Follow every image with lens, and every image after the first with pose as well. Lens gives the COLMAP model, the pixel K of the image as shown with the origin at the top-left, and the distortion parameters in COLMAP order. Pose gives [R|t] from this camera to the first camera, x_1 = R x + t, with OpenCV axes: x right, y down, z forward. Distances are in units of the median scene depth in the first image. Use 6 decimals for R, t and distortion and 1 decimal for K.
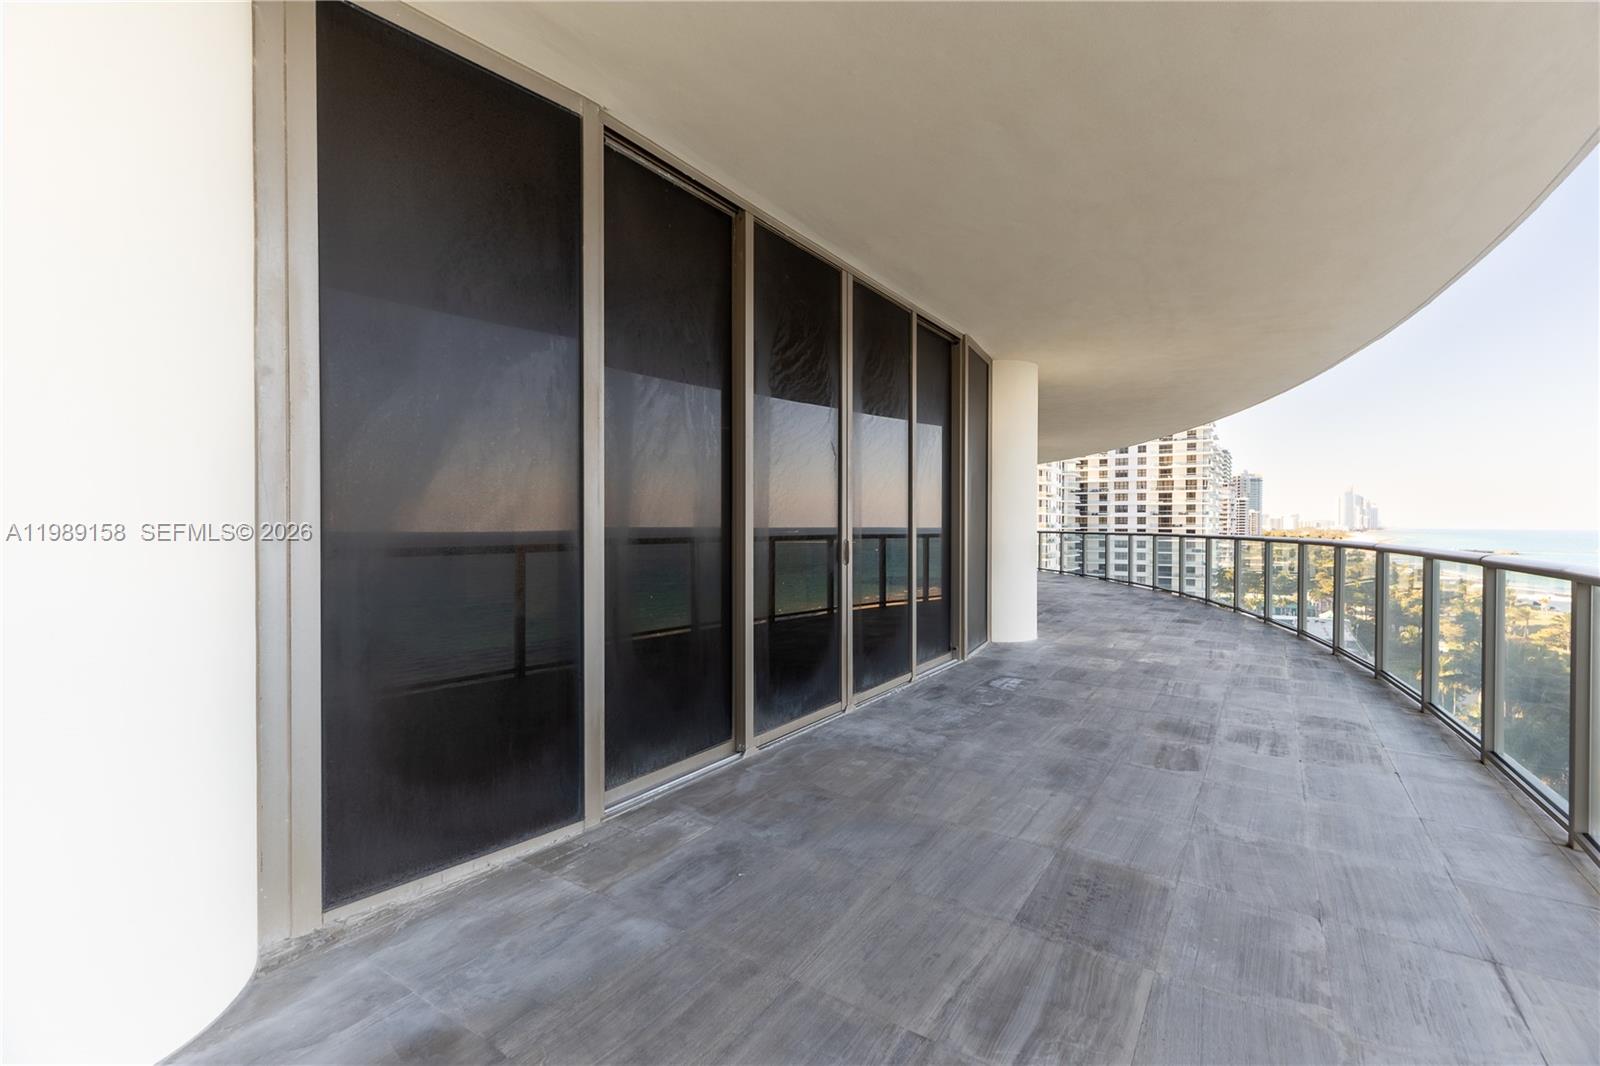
lens RADIAL K [[717.9, 0, 796.8], [0, 717.9, 524.8], [0, 0, 1]] dist [0.007192, -0.000862]
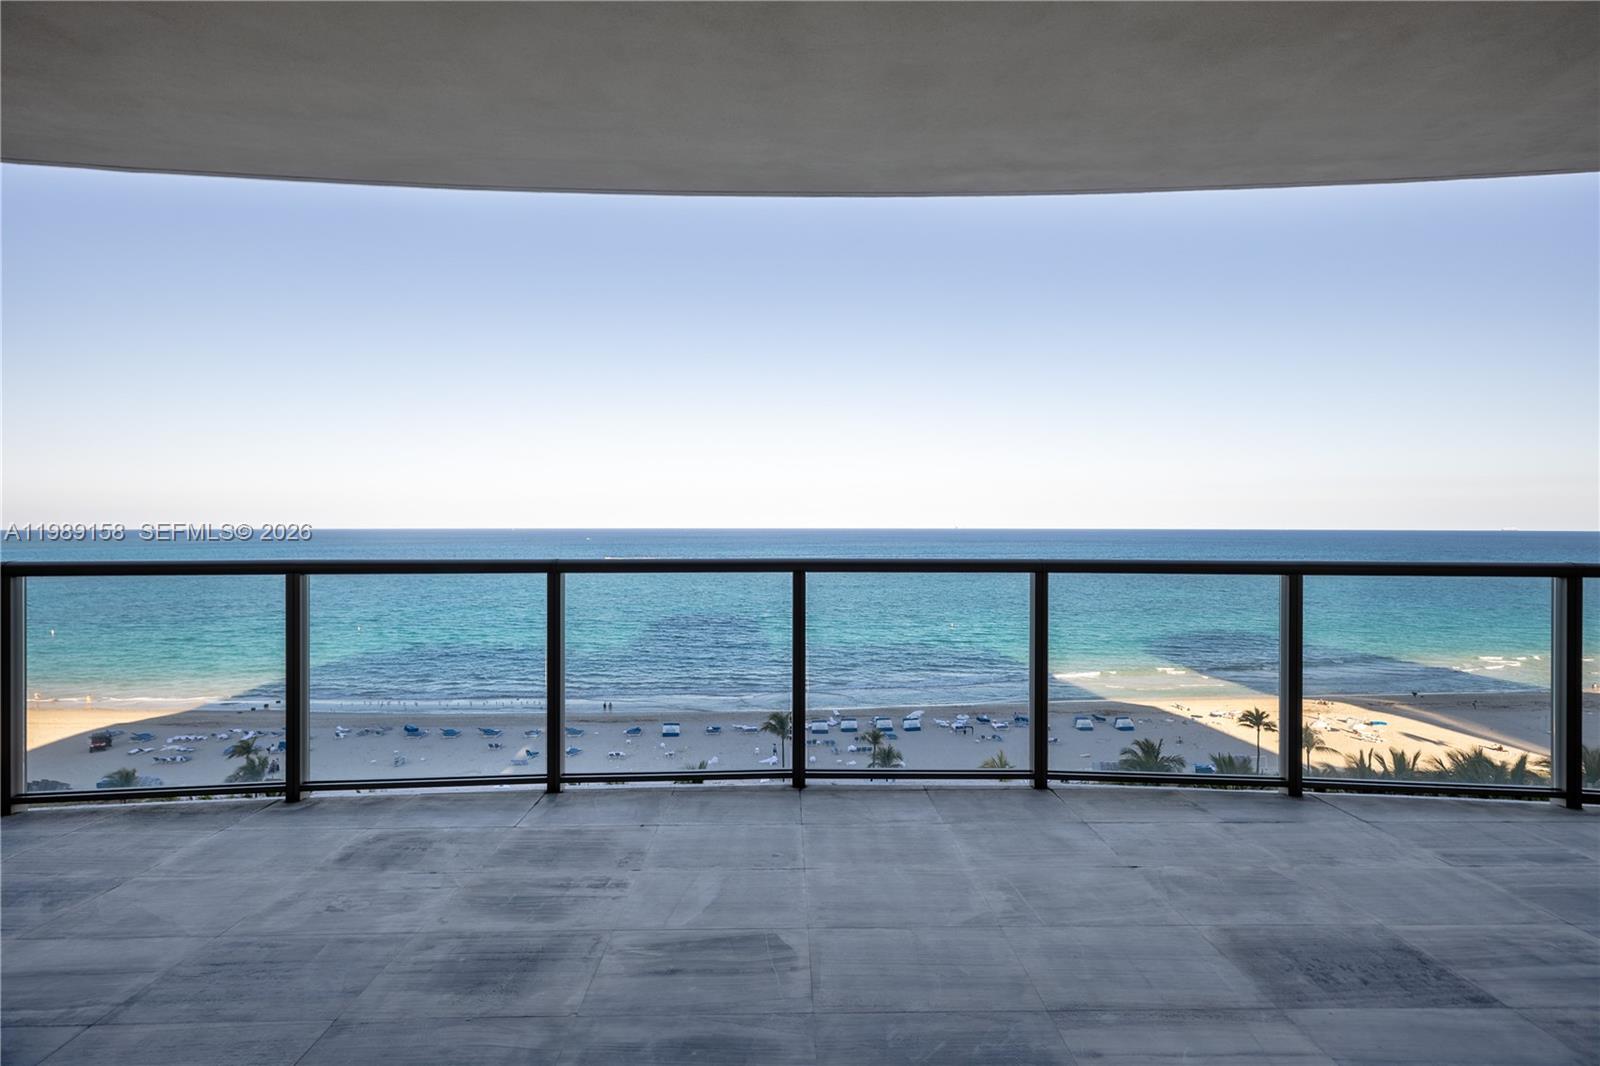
lens RADIAL K [[717.9, 0, 796.8], [0, 717.9, 524.8], [0, 0, 1]] dist [0.007192, -0.000862]
pose [[-0.566820, 0.000236, 0.823842, 0.041938], [0.000493, 1.000000, 0.000053, -0.003183], [-0.823841, 0.000436, -0.566820, 1.205518]]
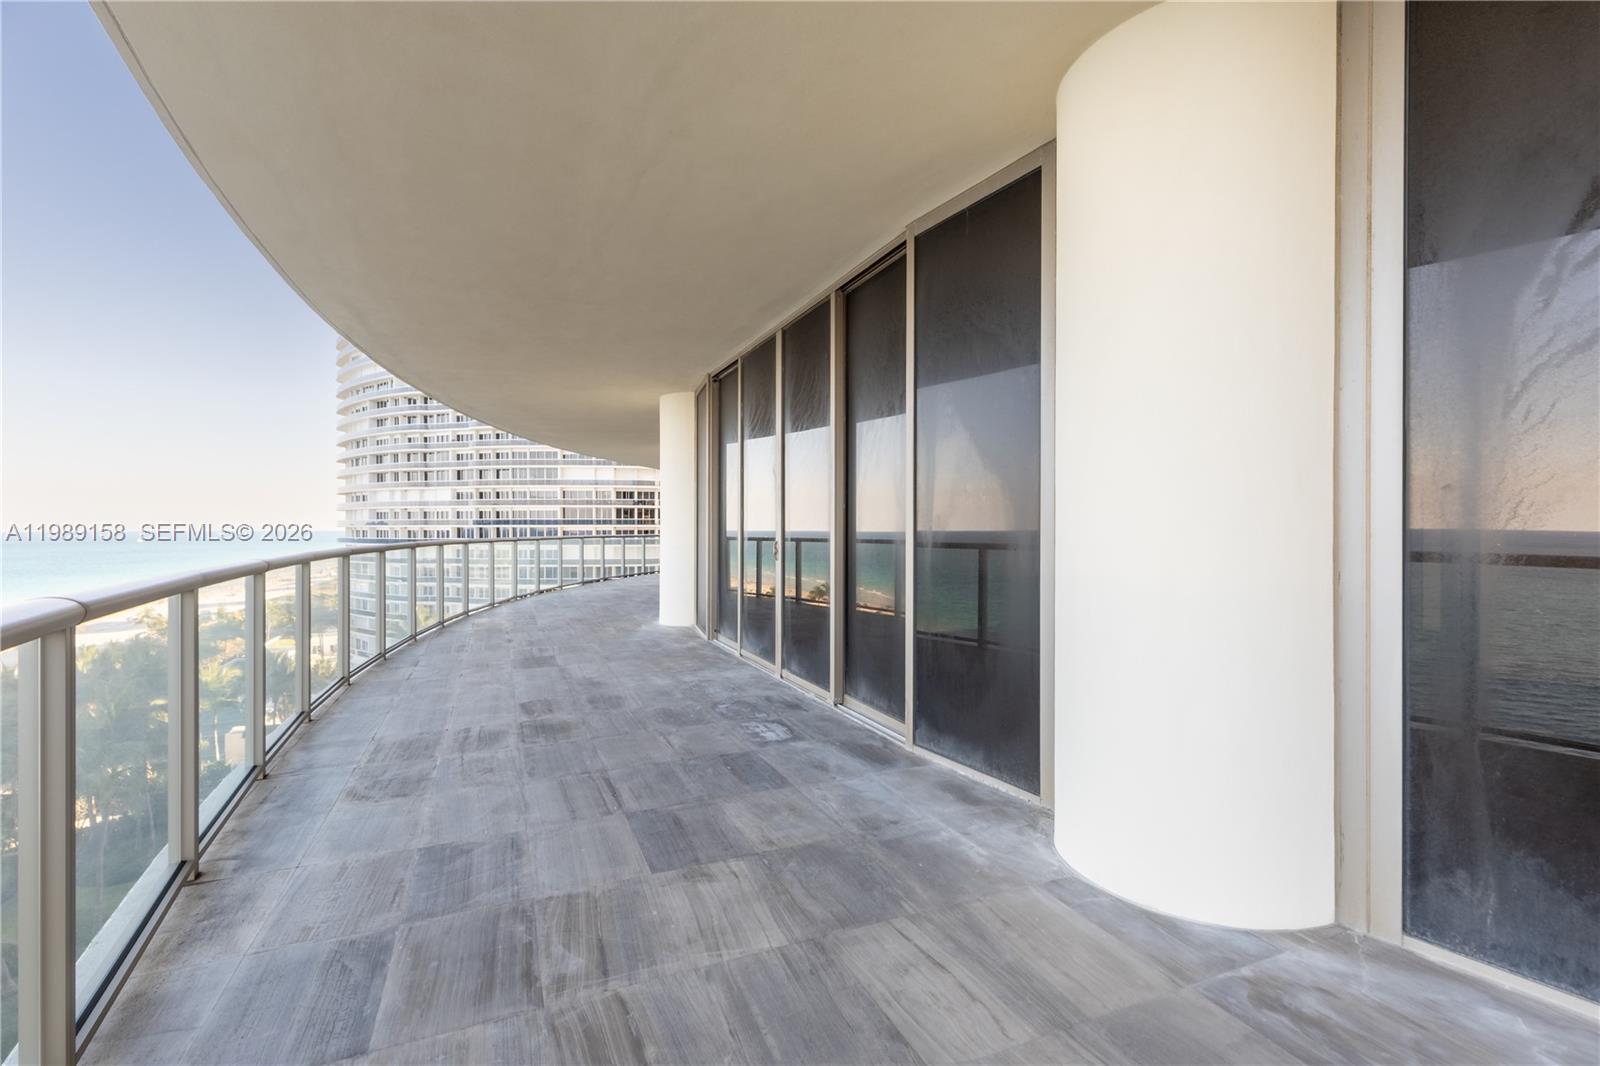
lens RADIAL K [[717.9, 0, 796.8], [0, 717.9, 524.8], [0, 0, 1]] dist [0.007192, -0.000862]
pose [[-0.564190, -0.004756, -0.825631, 1.285260], [-0.000929, 0.999986, -0.005126, -0.002301], [0.825644, -0.002125, -0.564187, 2.035317]]
